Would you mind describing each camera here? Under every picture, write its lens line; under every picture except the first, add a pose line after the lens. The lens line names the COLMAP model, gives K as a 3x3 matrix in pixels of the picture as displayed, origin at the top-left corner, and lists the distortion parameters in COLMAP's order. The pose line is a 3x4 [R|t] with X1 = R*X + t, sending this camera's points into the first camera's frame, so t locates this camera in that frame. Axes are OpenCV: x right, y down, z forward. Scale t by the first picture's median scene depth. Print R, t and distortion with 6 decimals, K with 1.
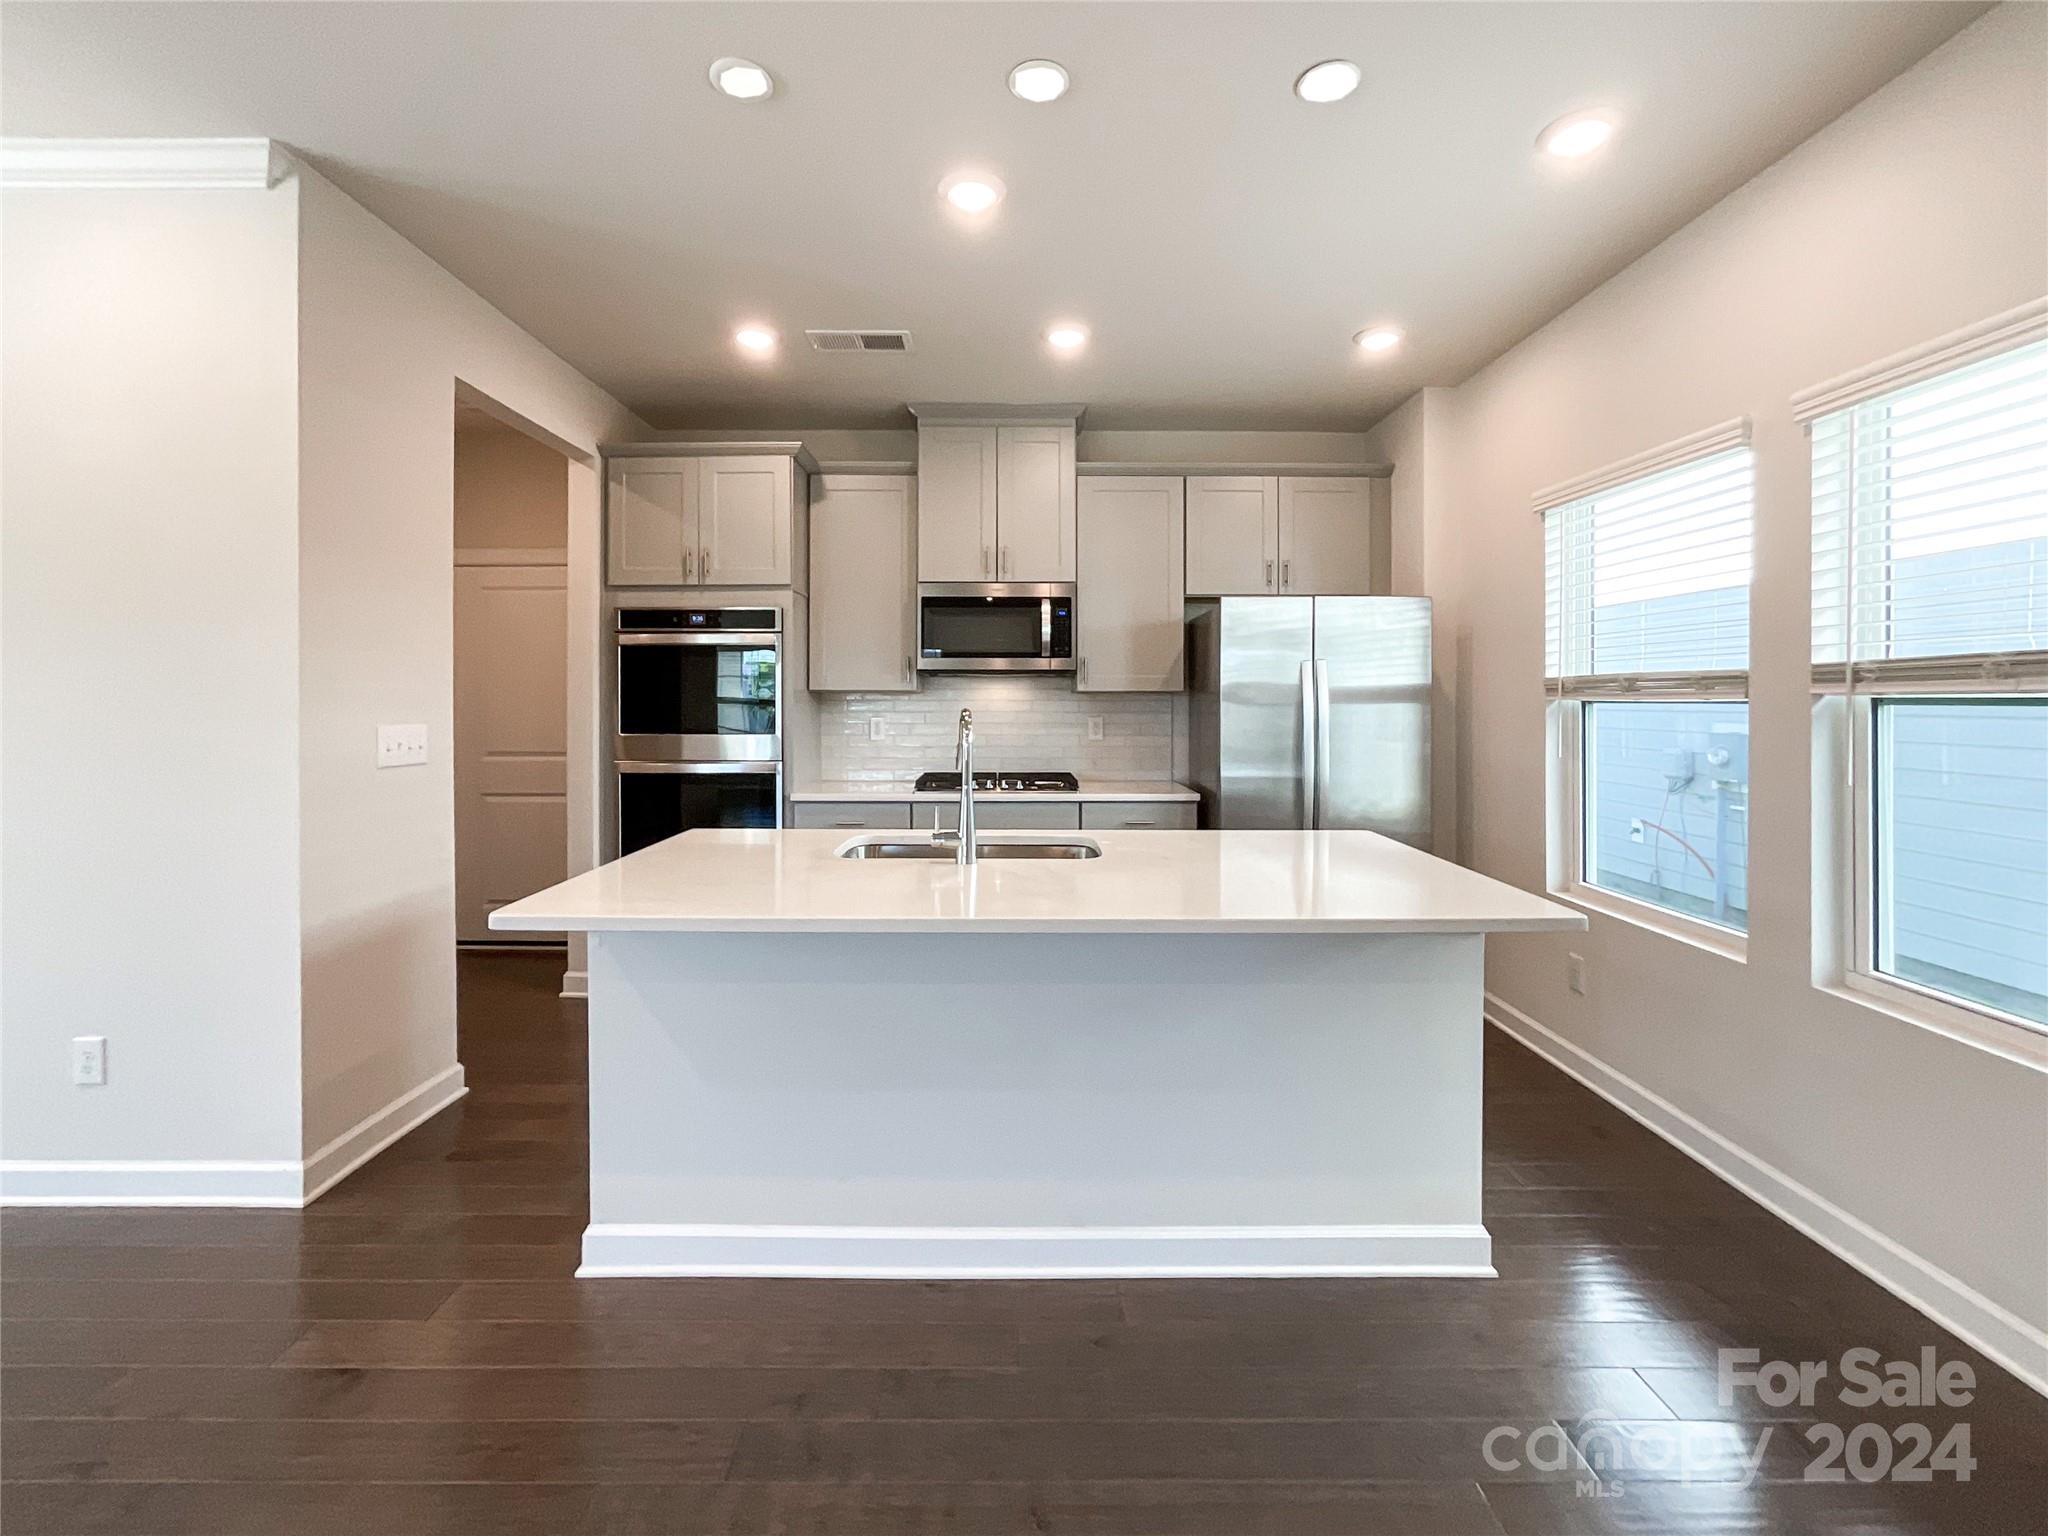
lens RADIAL K [[871.8, 0, 1018.0], [0, 871.8, 695.7], [0, 0, 1]] dist [-0.014693, 0.000083]
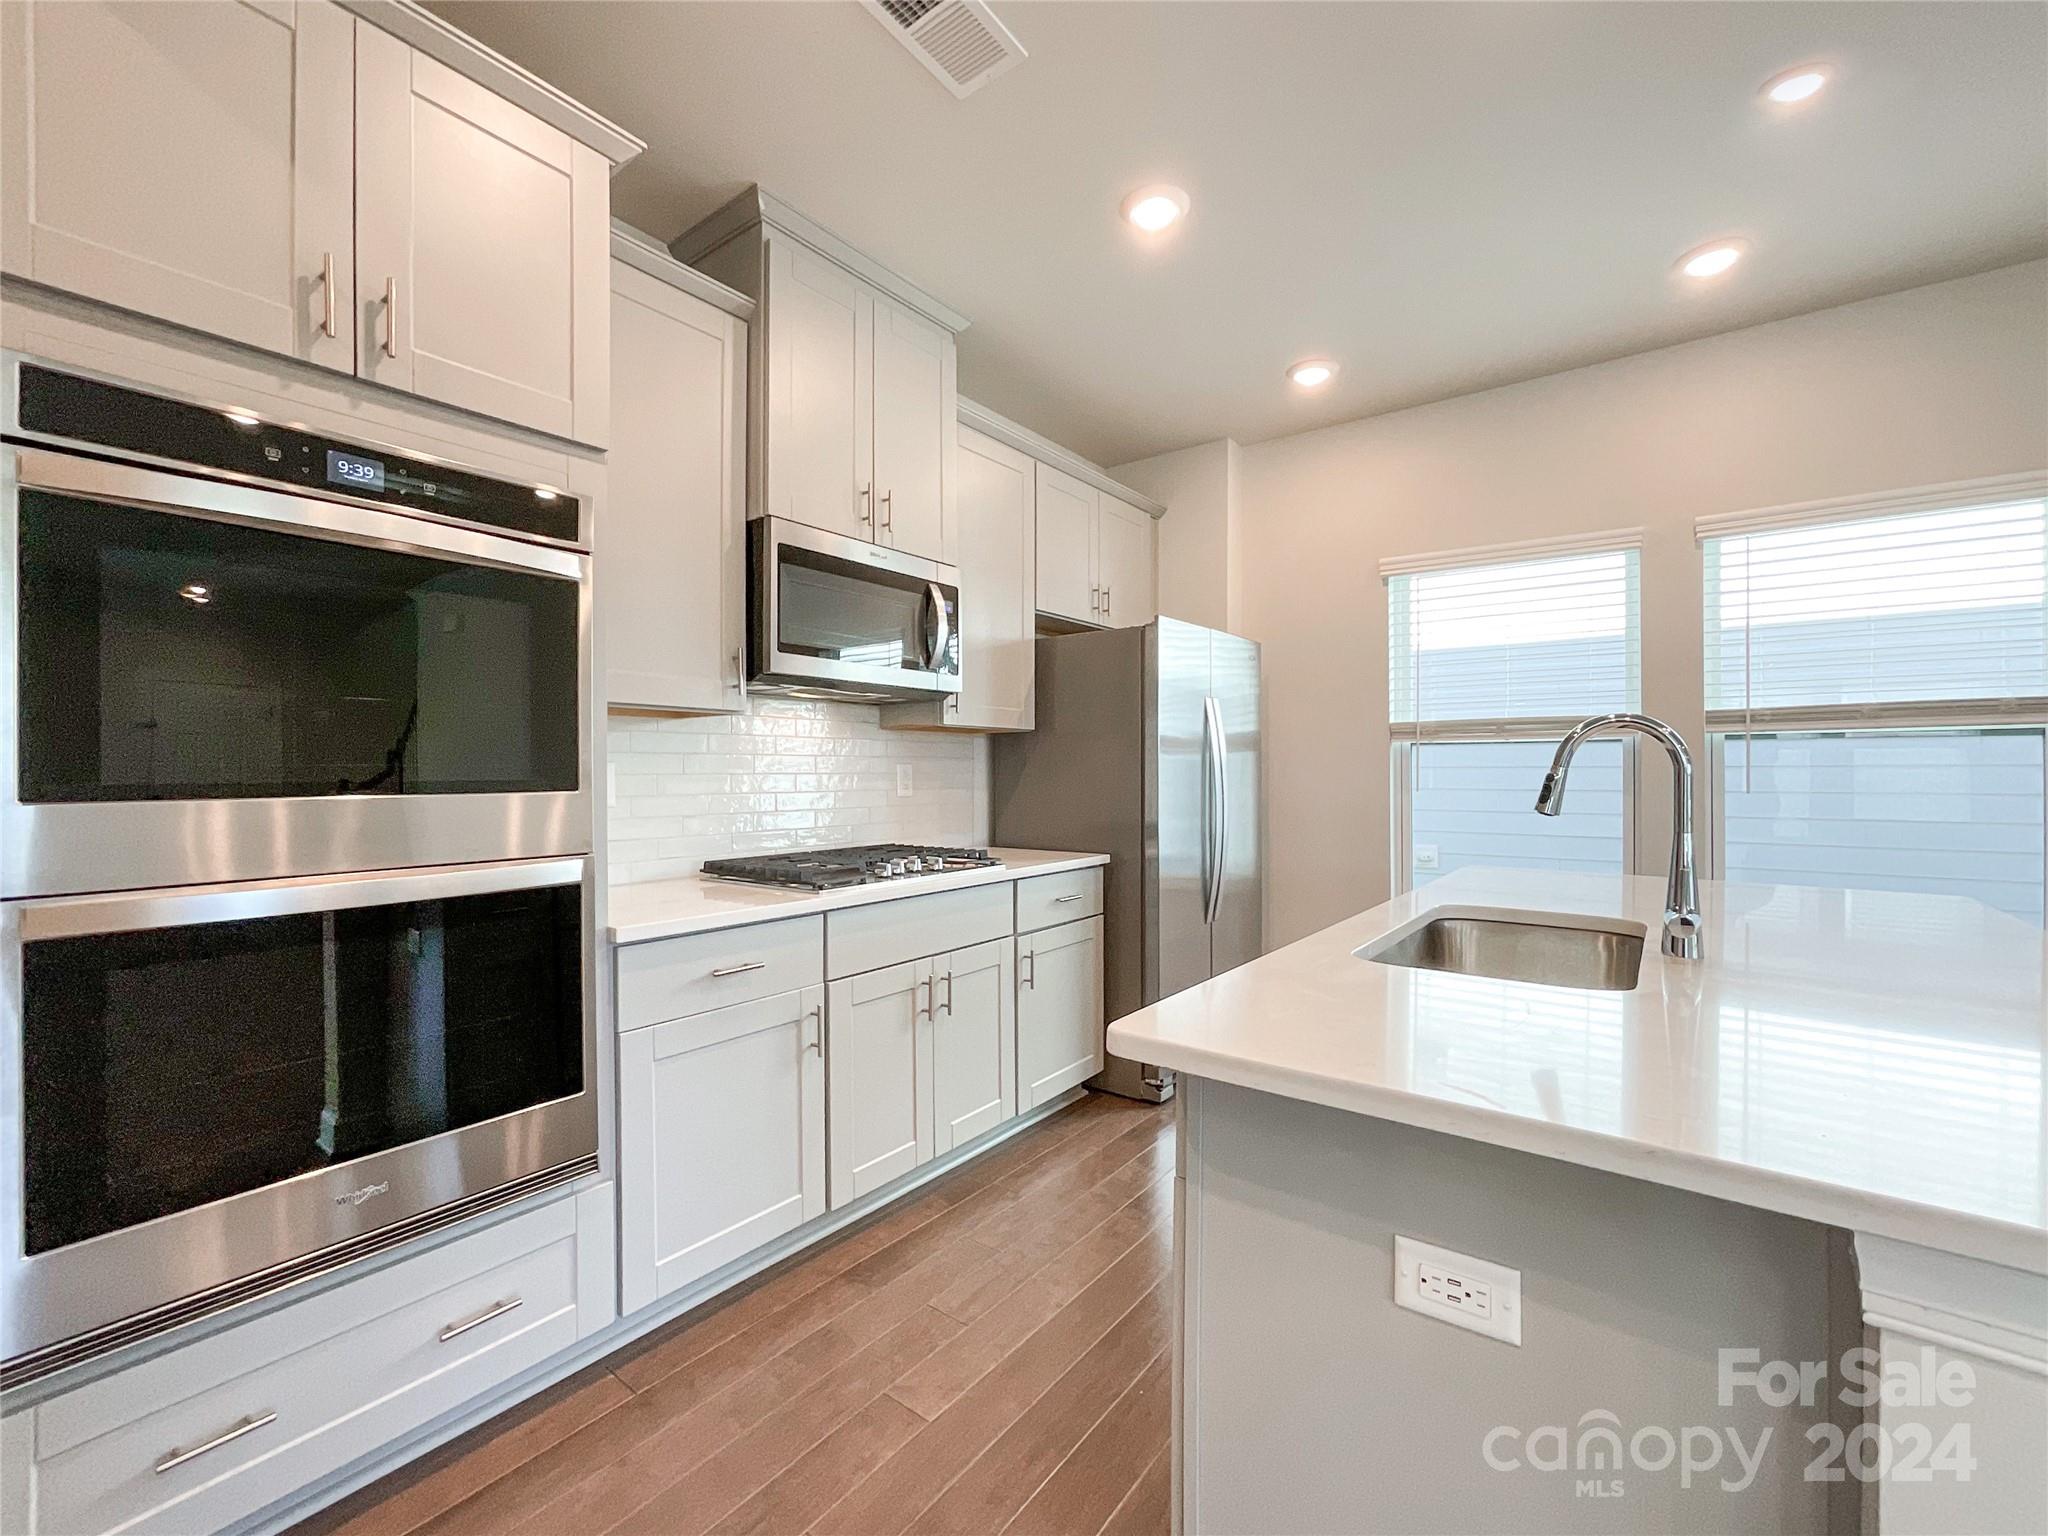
lens RADIAL K [[851.8, 0, 1028.0], [0, 851.8, 763.0], [0, 0, 1]] dist [-0.012381, 0.000489]
pose [[0.609412, 0.004556, 0.792841, -0.470225], [-0.001664, 0.999989, -0.004468, 0.031453], [-0.792852, 0.001403, 0.609412, 0.572313]]
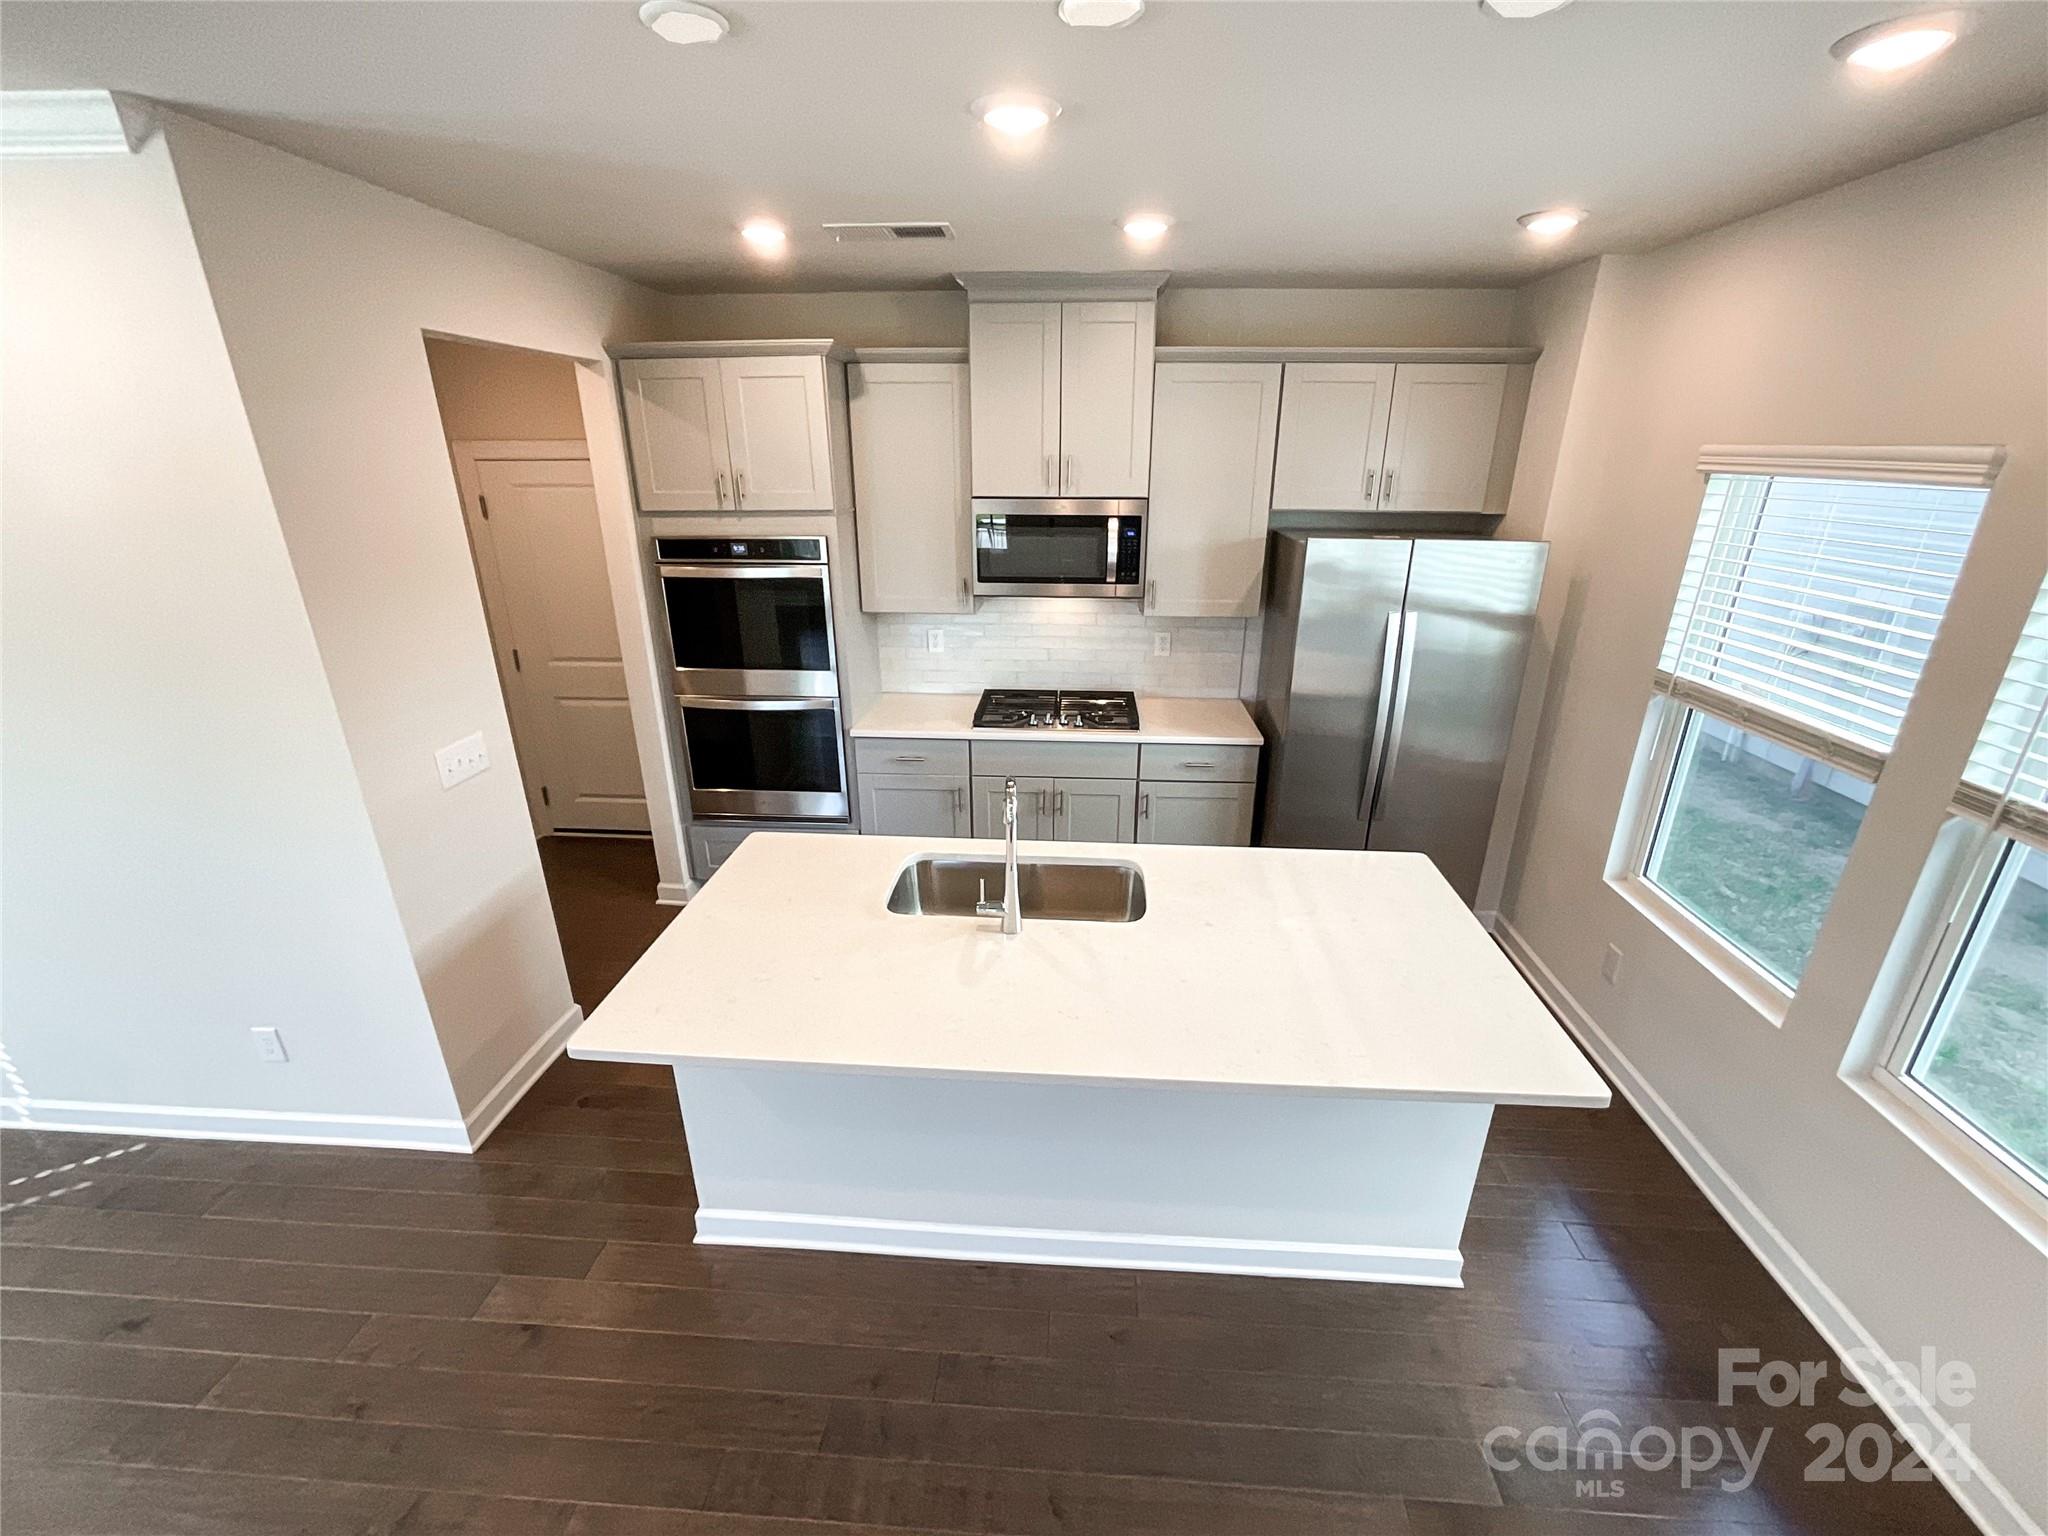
lens RADIAL K [[859.0, 0, 1034.1], [0, 859.0, 783.9], [0, 0, 1]] dist [-0.018088, 0.000632]
pose [[0.997635, 0.026911, -0.063241, 0.014578], [-0.001832, 0.930240, 0.366946, -0.191139], [0.068704, -0.365963, 0.928090, 0.071762]]
